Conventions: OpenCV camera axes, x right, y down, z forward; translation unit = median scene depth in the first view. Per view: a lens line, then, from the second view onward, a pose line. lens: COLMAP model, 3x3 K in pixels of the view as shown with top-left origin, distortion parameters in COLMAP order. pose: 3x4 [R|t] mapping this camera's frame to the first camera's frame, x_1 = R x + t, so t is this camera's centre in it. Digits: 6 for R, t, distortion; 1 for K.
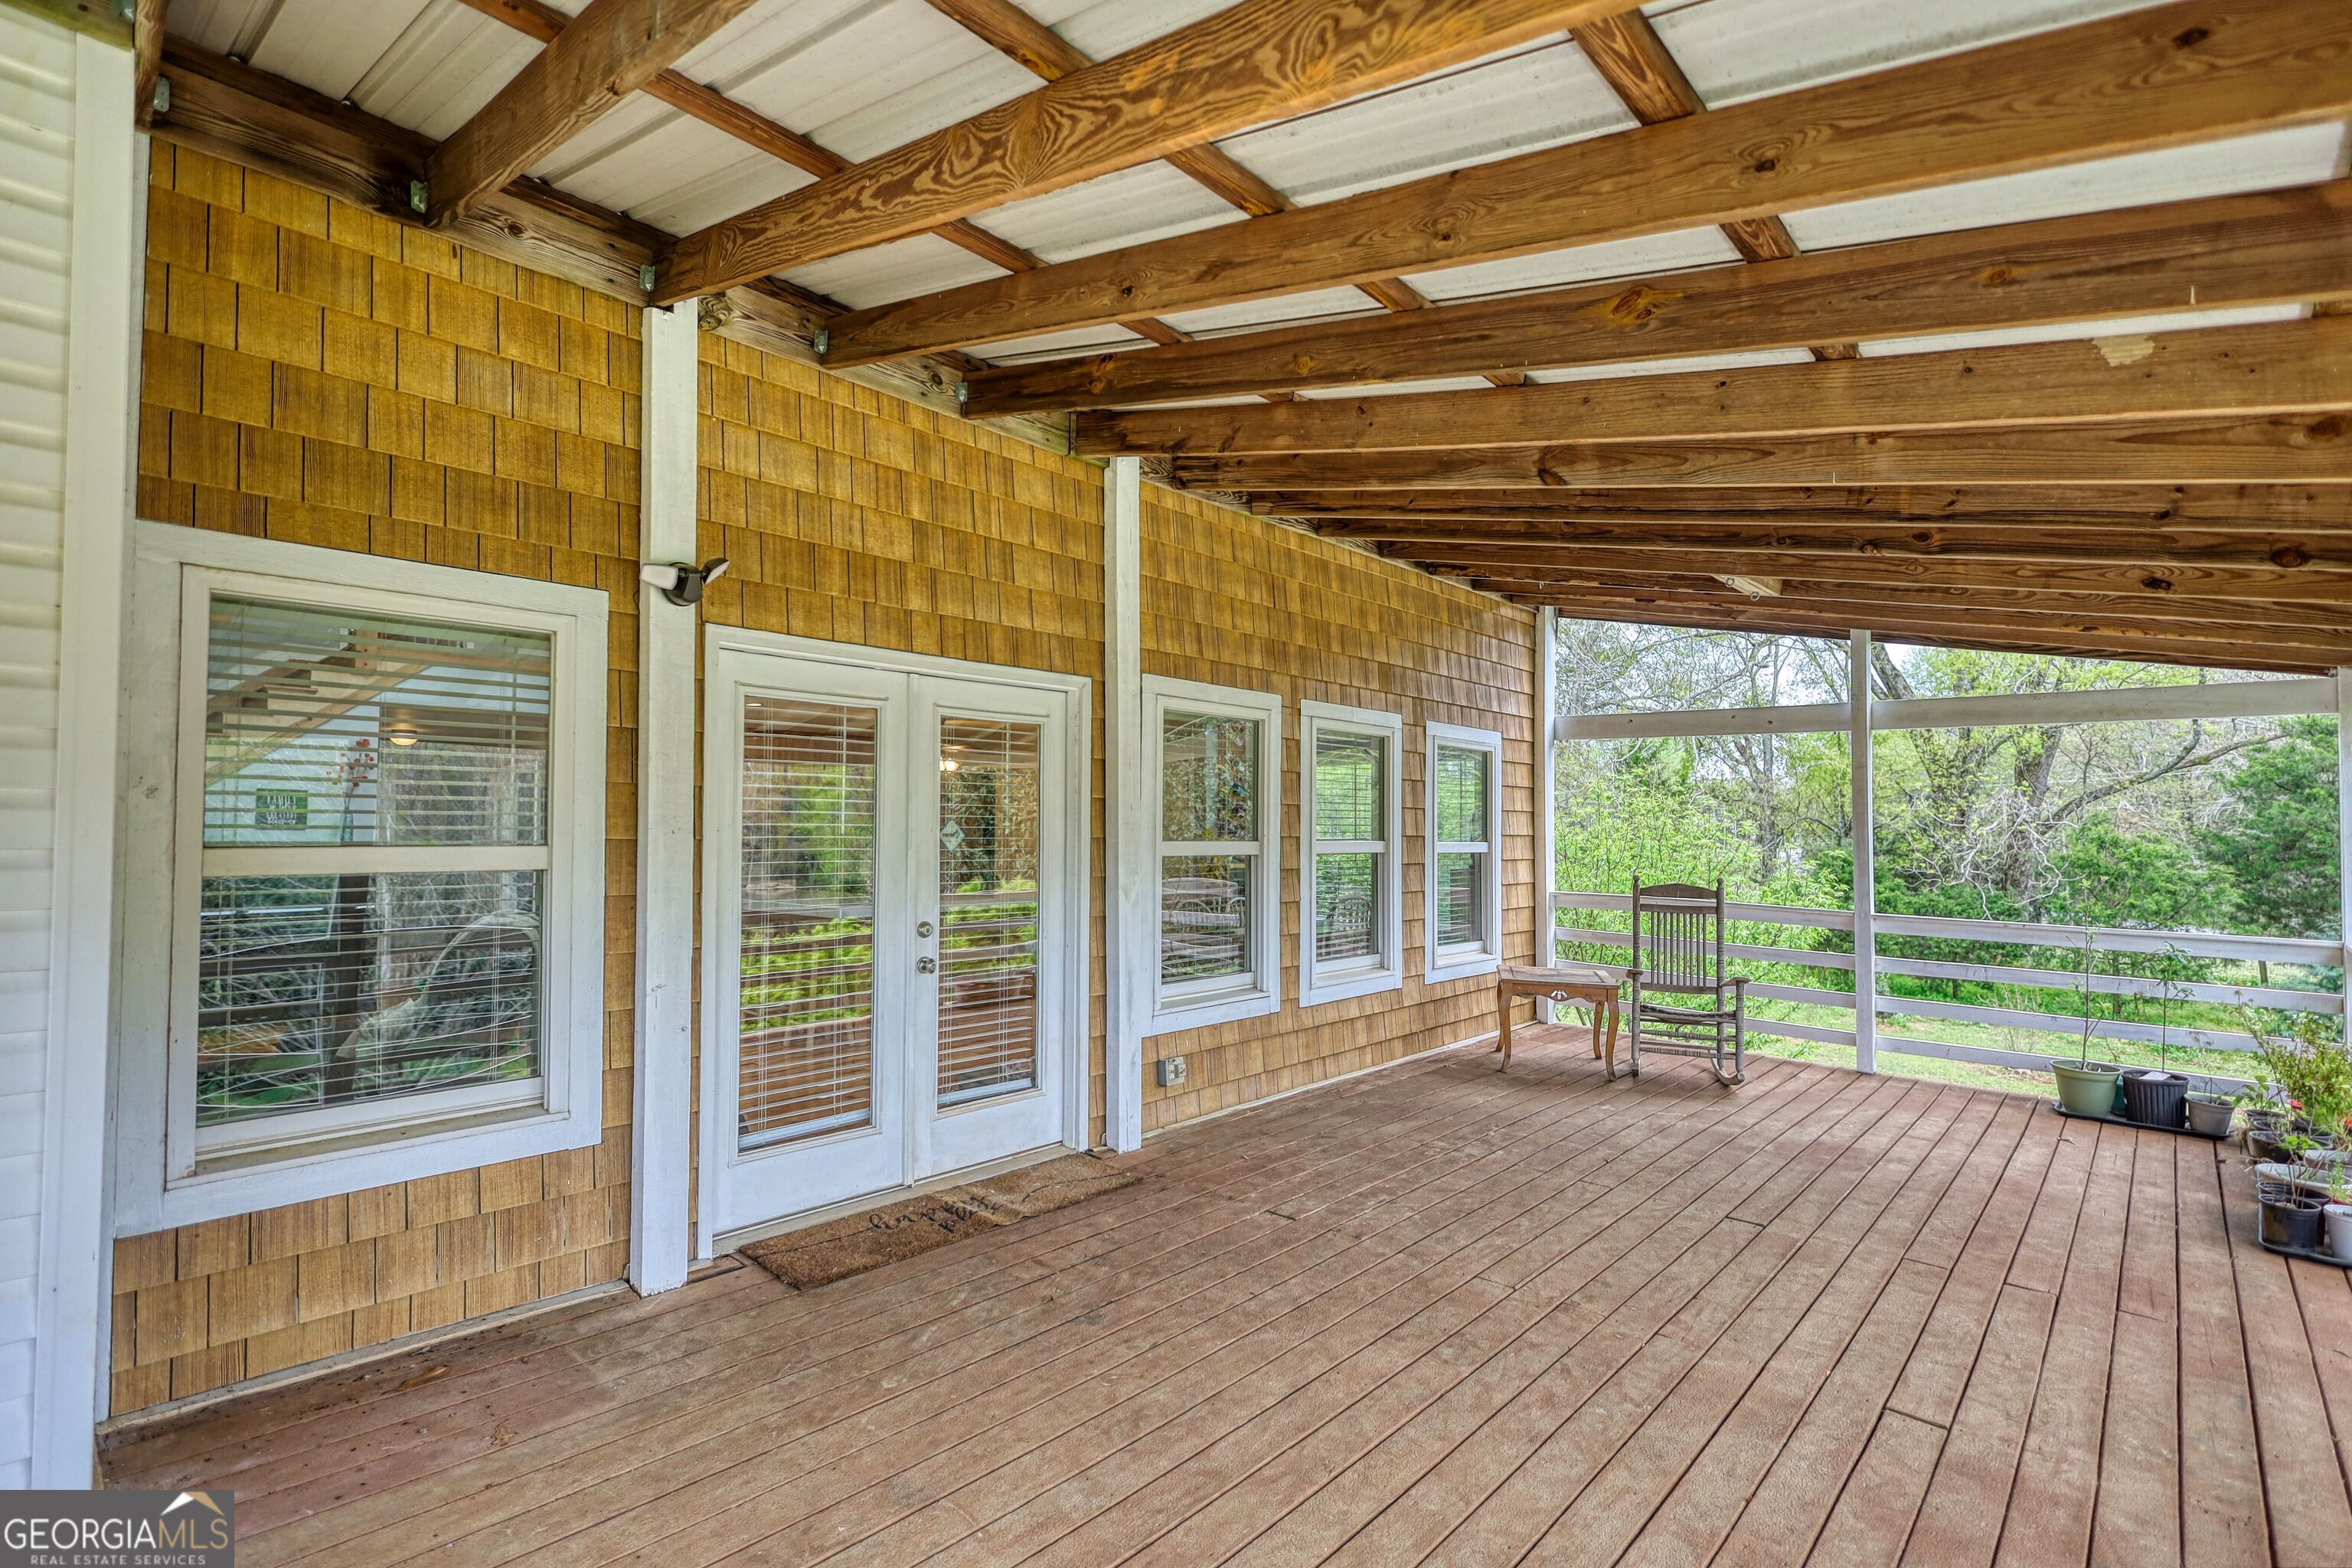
lens RADIAL K [[1070.8, 0, 1176.0], [0, 1070.8, 784.0], [0, 0, 1]] dist [-0.000343, -0.000558]
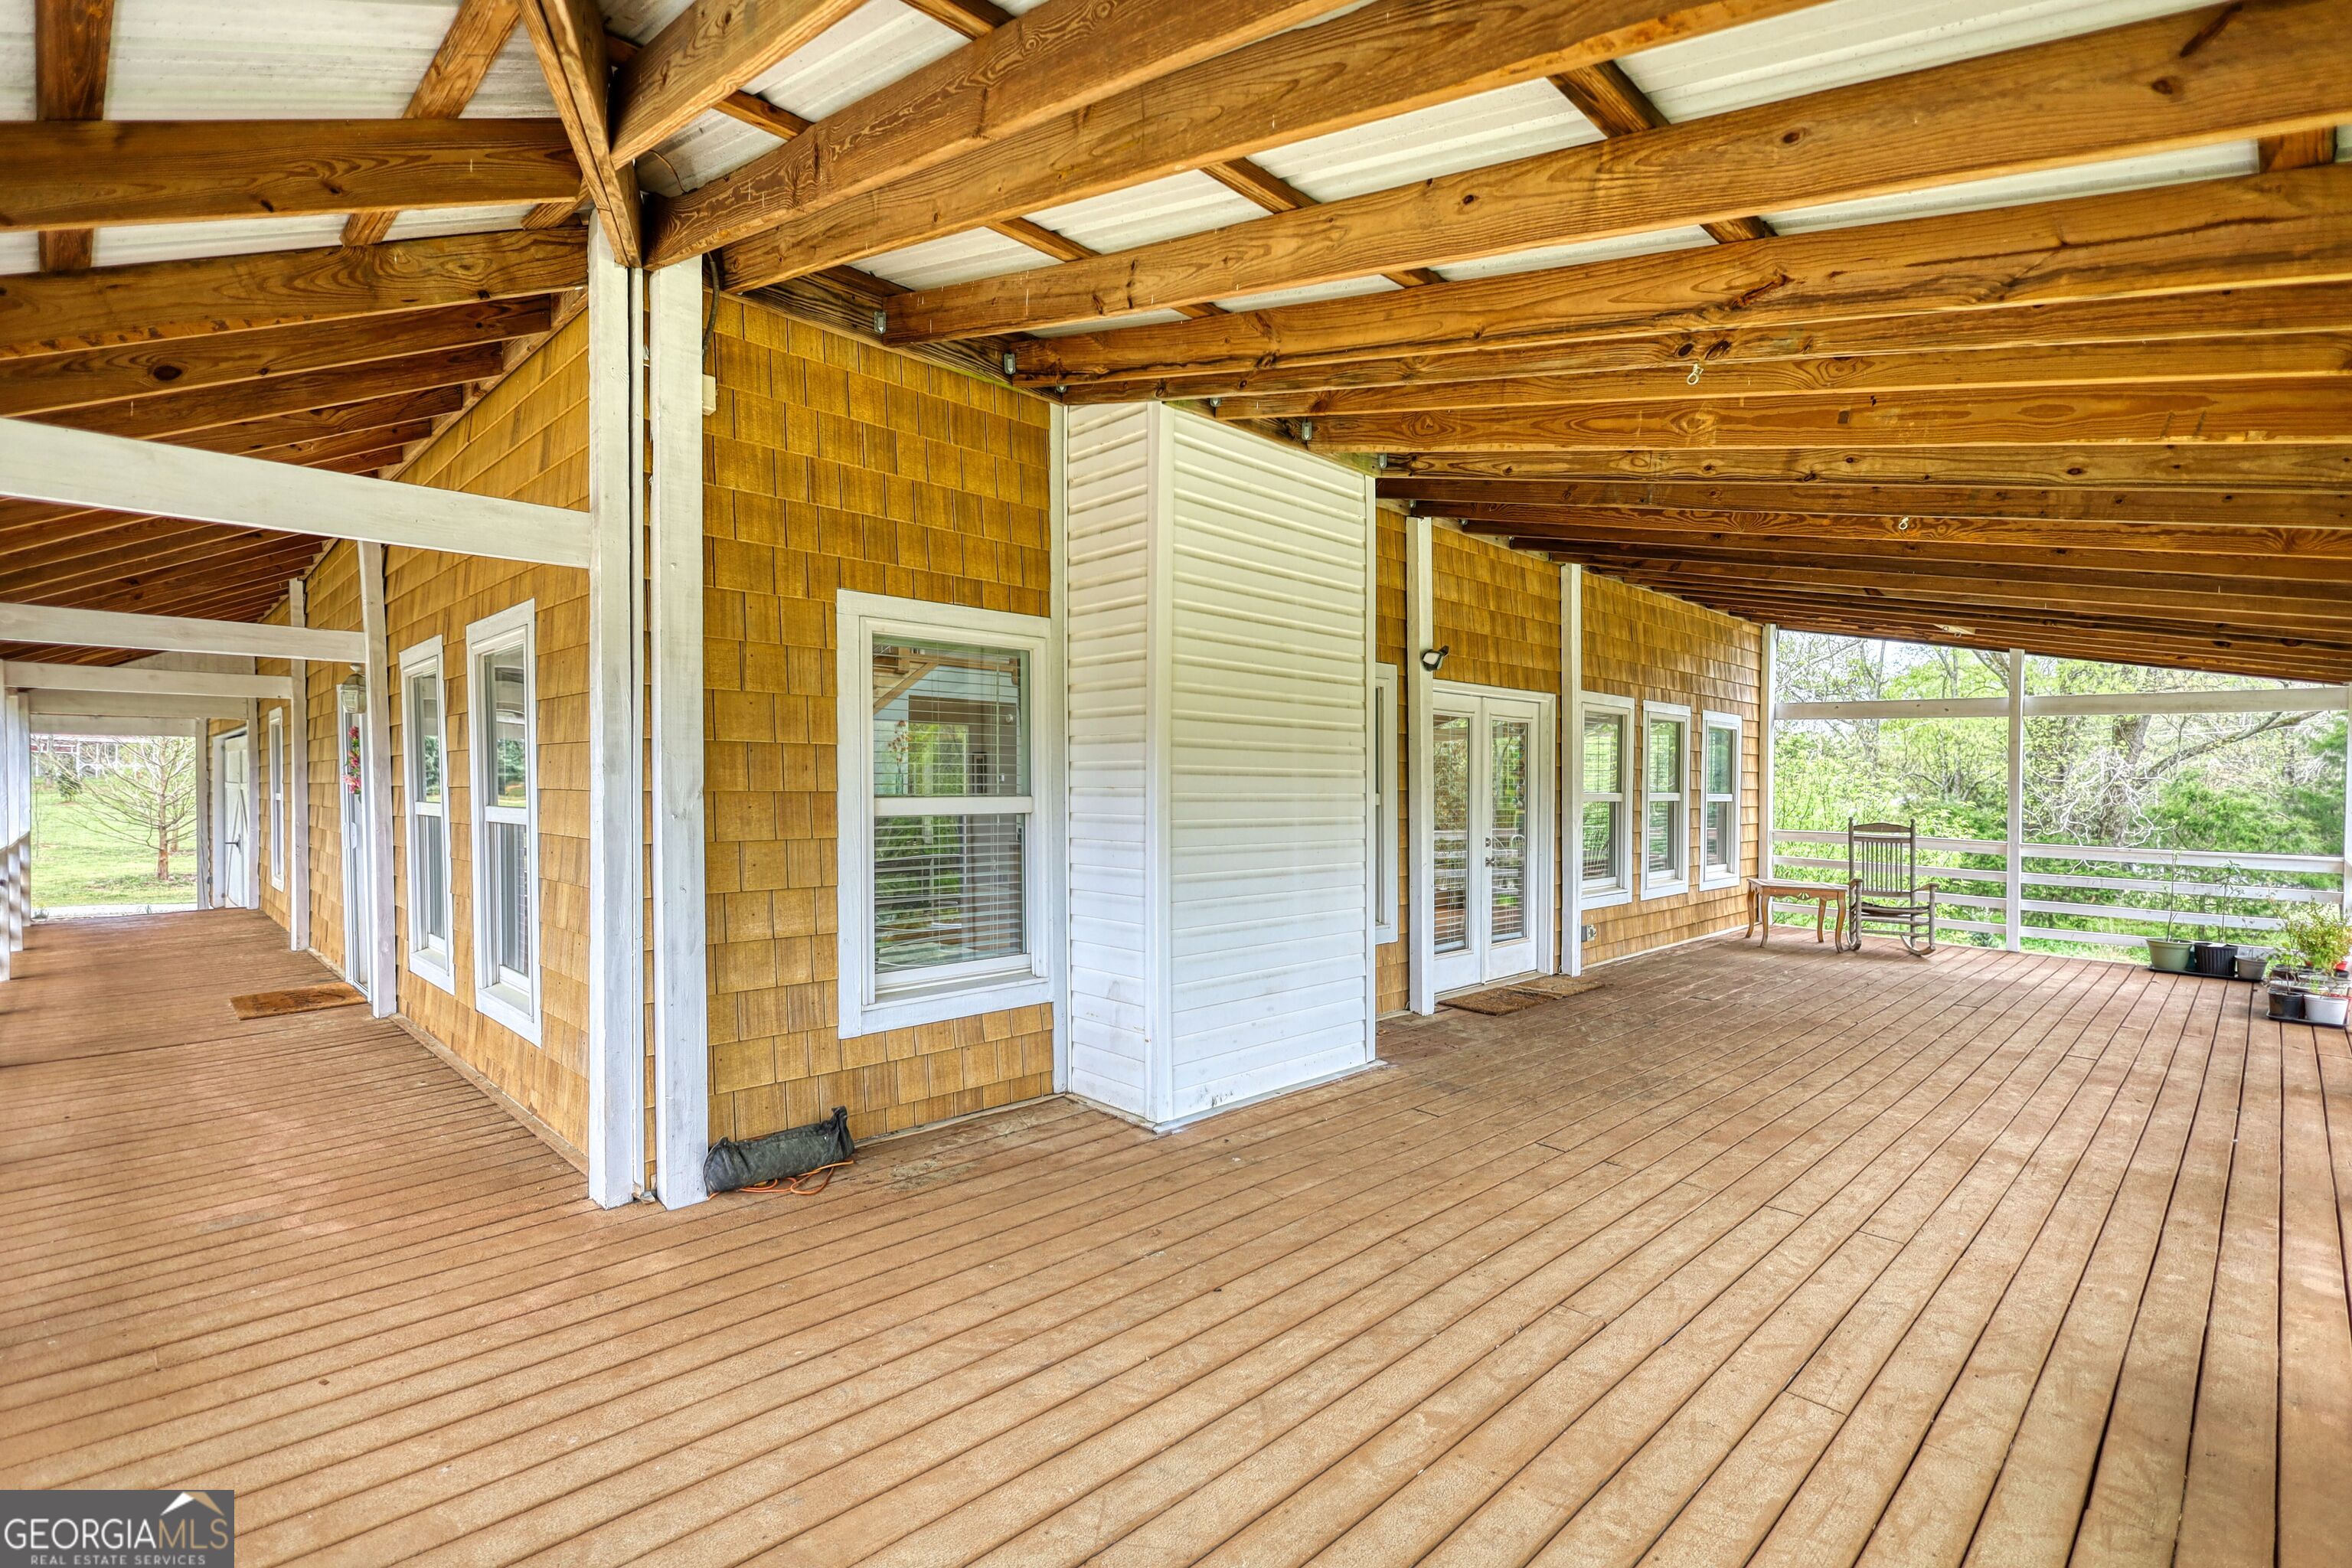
lens RADIAL K [[1075.8, 0, 1176.0], [0, 1075.8, 784.0], [0, 0, 1]] dist [-0.000857, 0.000231]
pose [[0.998897, -0.000020, -0.046951, -0.418668], [0.001995, 0.999115, 0.042012, -0.022306], [0.046909, -0.042060, 0.998013, -0.498950]]
